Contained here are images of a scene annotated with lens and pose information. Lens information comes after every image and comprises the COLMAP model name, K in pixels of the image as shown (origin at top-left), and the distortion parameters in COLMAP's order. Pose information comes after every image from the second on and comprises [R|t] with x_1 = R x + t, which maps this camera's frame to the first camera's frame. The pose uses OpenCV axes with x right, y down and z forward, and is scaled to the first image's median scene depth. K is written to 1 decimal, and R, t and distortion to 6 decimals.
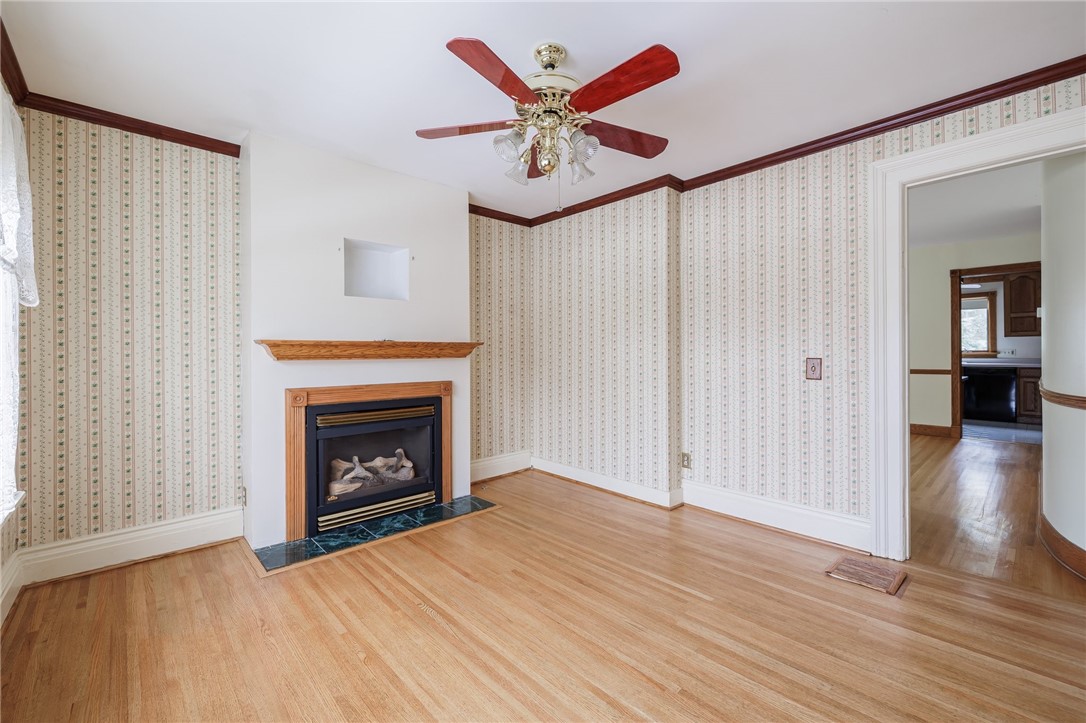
lens RADIAL K [[455.8, 0, 547.6], [0, 455.8, 353.1], [0, 0, 1]] dist [0.000489, -0.000834]
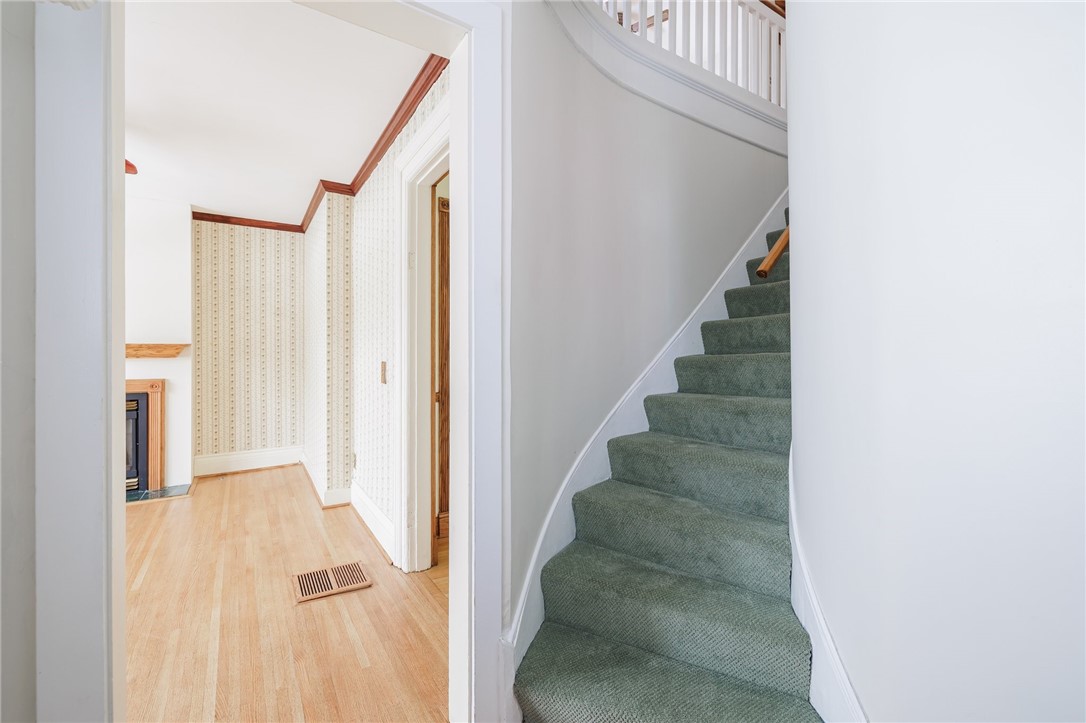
lens RADIAL K [[455.8, 0, 541.3], [0, 455.8, 355.0], [0, 0, 1]] dist [0.000489, -0.000834]
pose [[0.986437, 0.003586, -0.164101, 0.826252], [-0.002361, 0.999968, 0.007659, -0.007369], [0.164123, -0.007168, 0.986414, 0.068047]]
